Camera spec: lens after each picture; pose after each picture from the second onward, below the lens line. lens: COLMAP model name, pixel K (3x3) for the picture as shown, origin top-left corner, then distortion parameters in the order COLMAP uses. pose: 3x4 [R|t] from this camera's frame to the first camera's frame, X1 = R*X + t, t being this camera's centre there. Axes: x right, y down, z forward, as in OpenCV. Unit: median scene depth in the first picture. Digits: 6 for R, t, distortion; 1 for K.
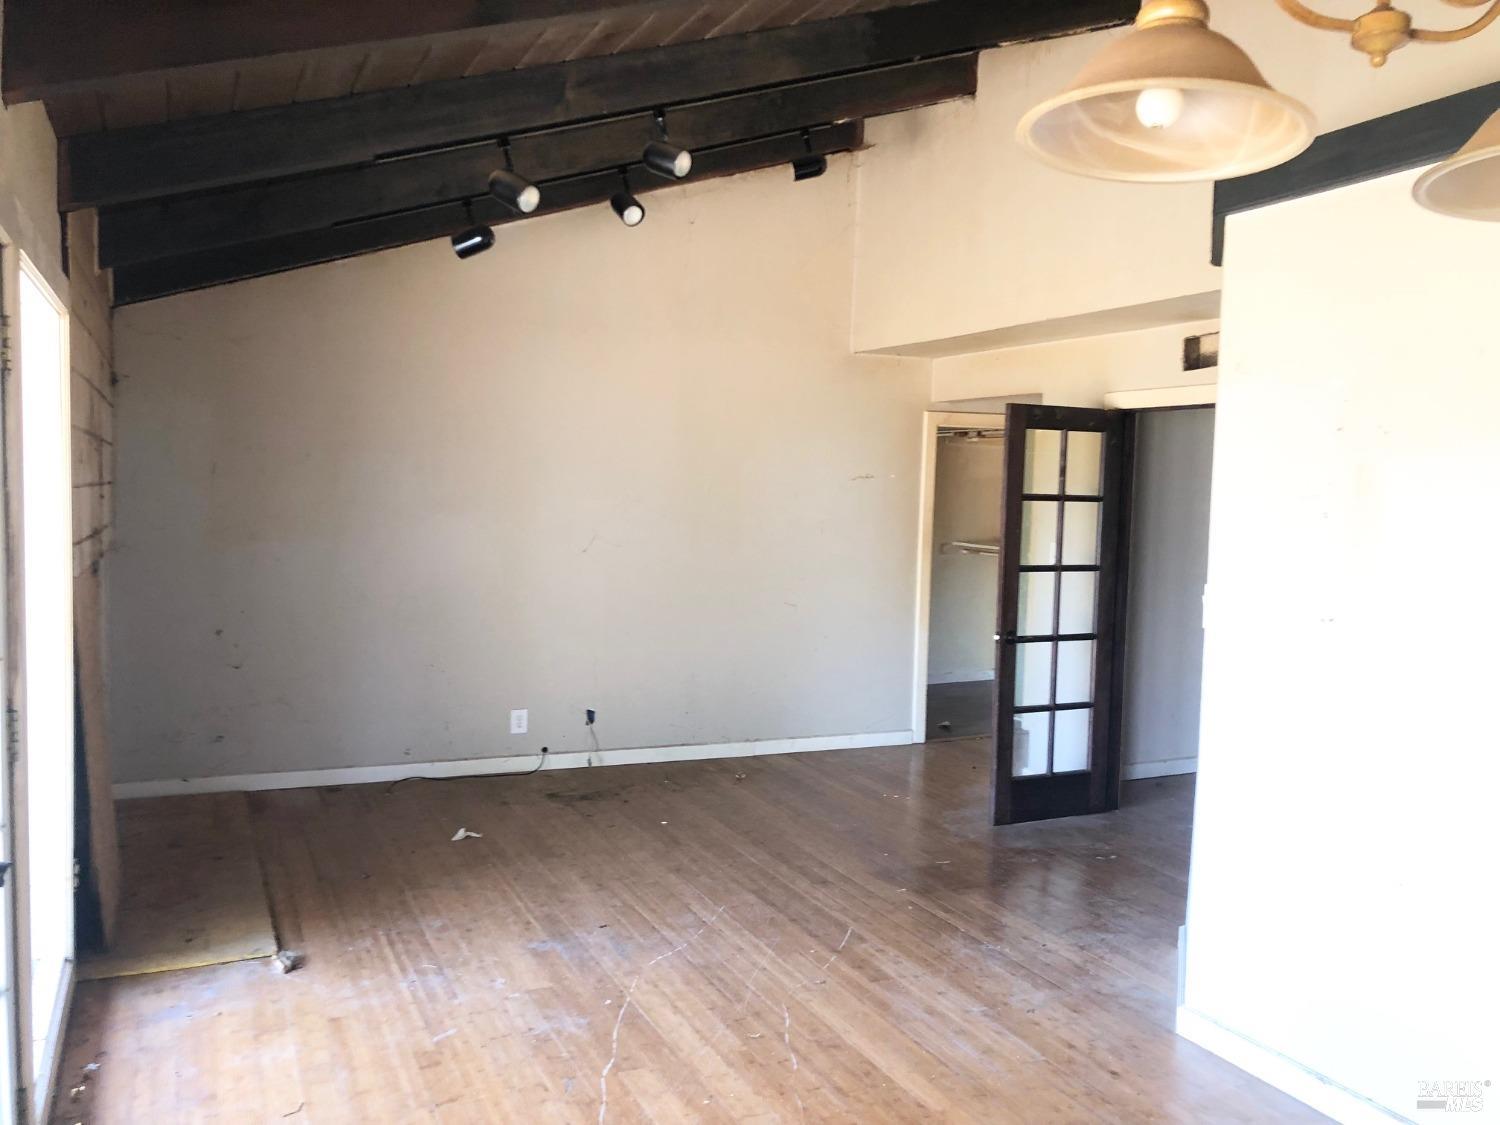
lens RADIAL K [[1218.8, 0, 758.3], [0, 1218.8, 570.9], [0, 0, 1]] dist [0.013396, 0.000090]
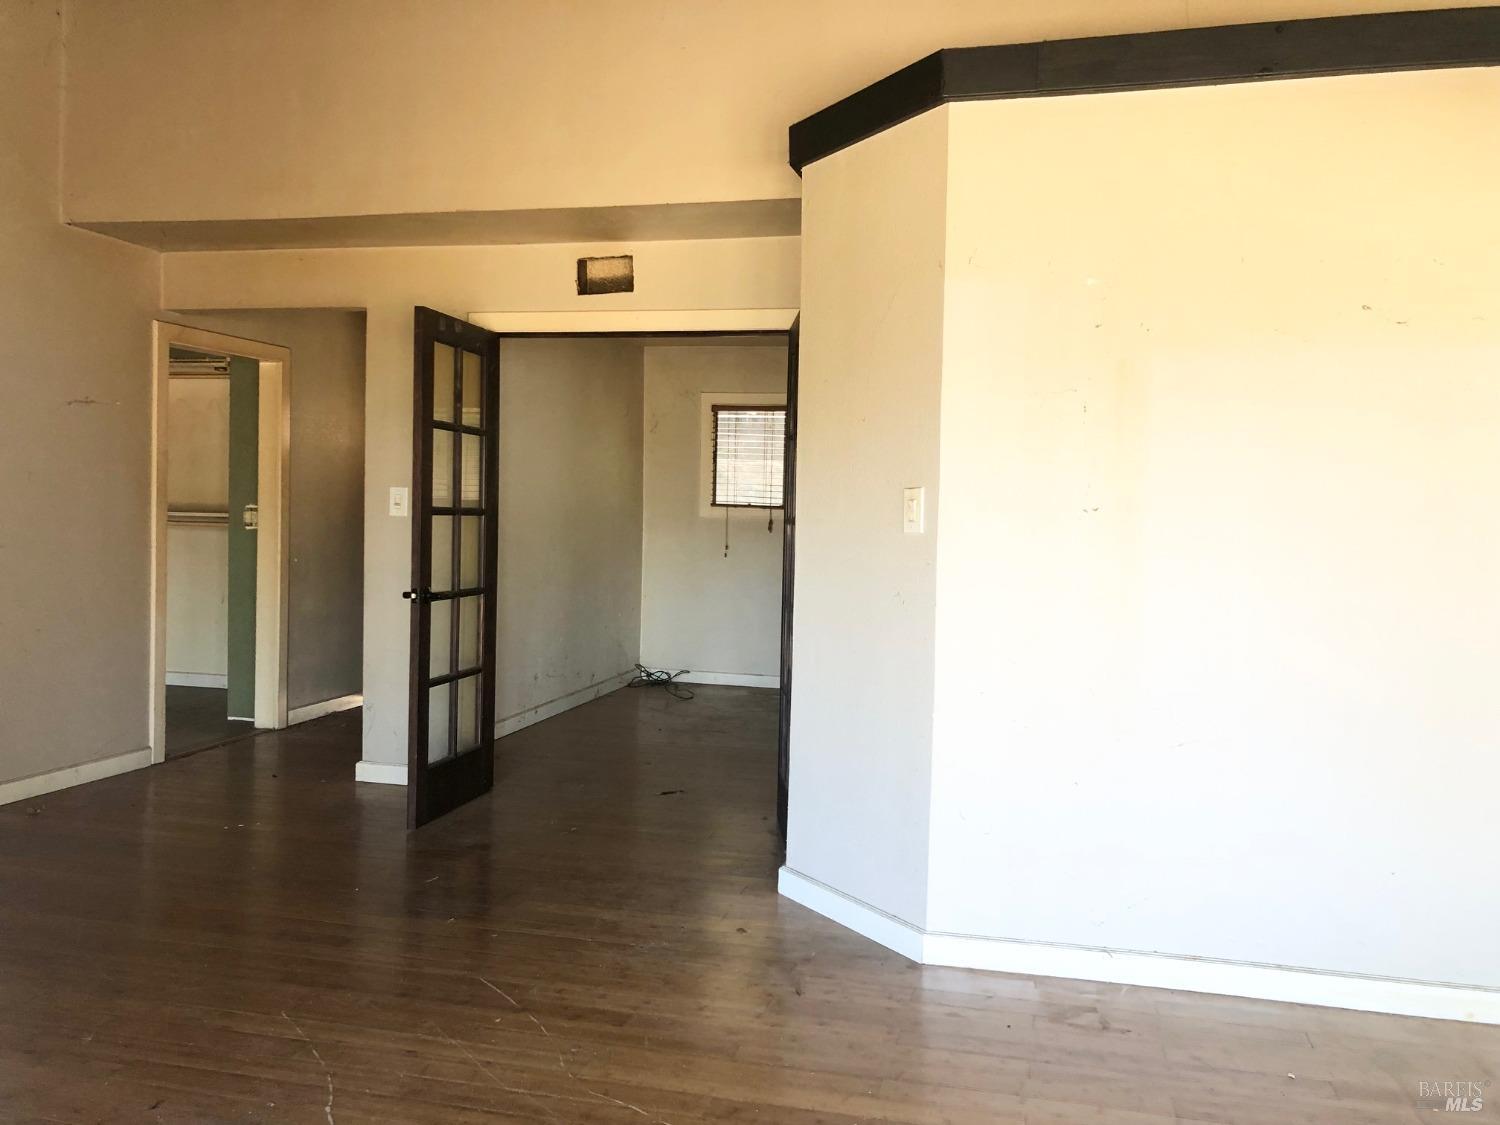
lens RADIAL K [[1218.8, 0, 755.1], [0, 1218.8, 574.0], [0, 0, 1]] dist [0.013396, 0.000090]
pose [[0.629775, -0.042413, 0.775619, -0.390301], [0.043105, 0.998878, 0.019622, 0.046415], [-0.775581, 0.021076, 0.630896, 0.427135]]
